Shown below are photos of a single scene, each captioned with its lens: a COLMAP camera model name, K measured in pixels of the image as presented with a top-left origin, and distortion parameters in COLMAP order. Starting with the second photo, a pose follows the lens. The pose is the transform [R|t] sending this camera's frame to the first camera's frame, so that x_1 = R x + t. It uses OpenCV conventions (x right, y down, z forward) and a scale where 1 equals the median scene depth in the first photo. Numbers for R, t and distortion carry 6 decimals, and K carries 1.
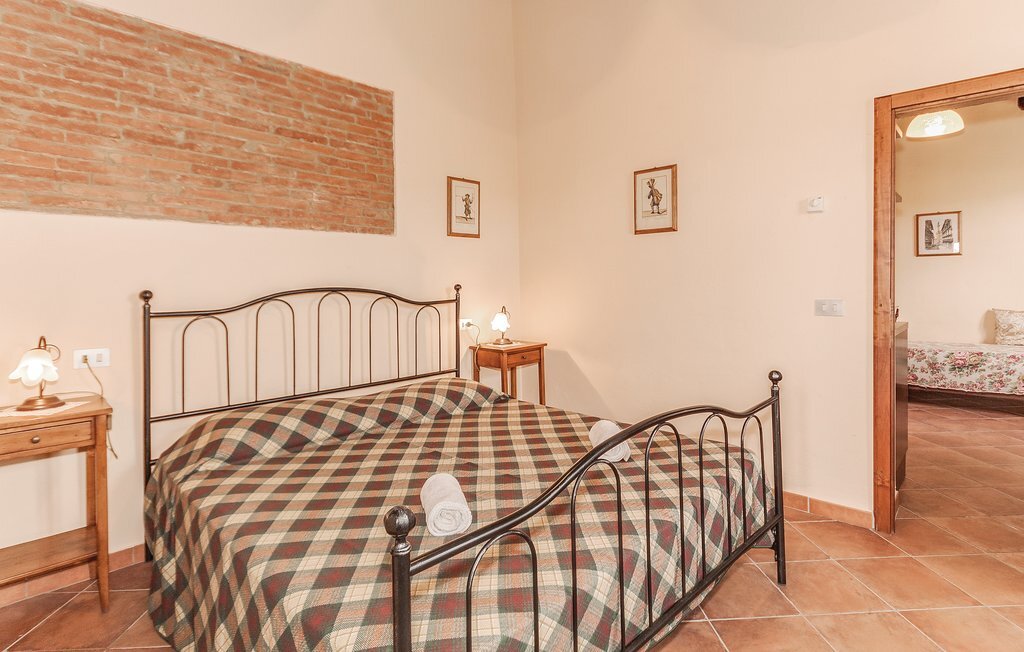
lens RADIAL K [[510.6, 0, 532.9], [0, 510.6, 287.1], [0, 0, 1]] dist [0.000486, 0.000493]
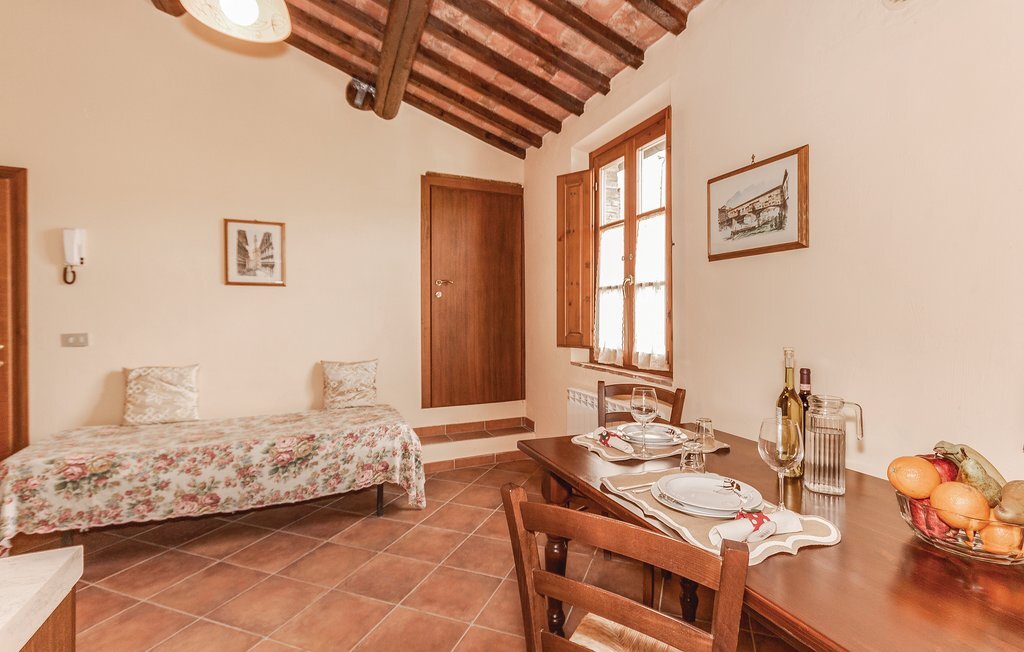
lens RADIAL K [[453.6, 0, 515.1], [0, 453.6, 320.8], [0, 0, 1]] dist [0.000435, 0.000019]
pose [[0.383446, -0.002588, 0.923560, 0.411011], [-0.001740, 0.999992, 0.003524, -0.019082], [-0.923562, -0.002958, 0.383438, 0.501613]]
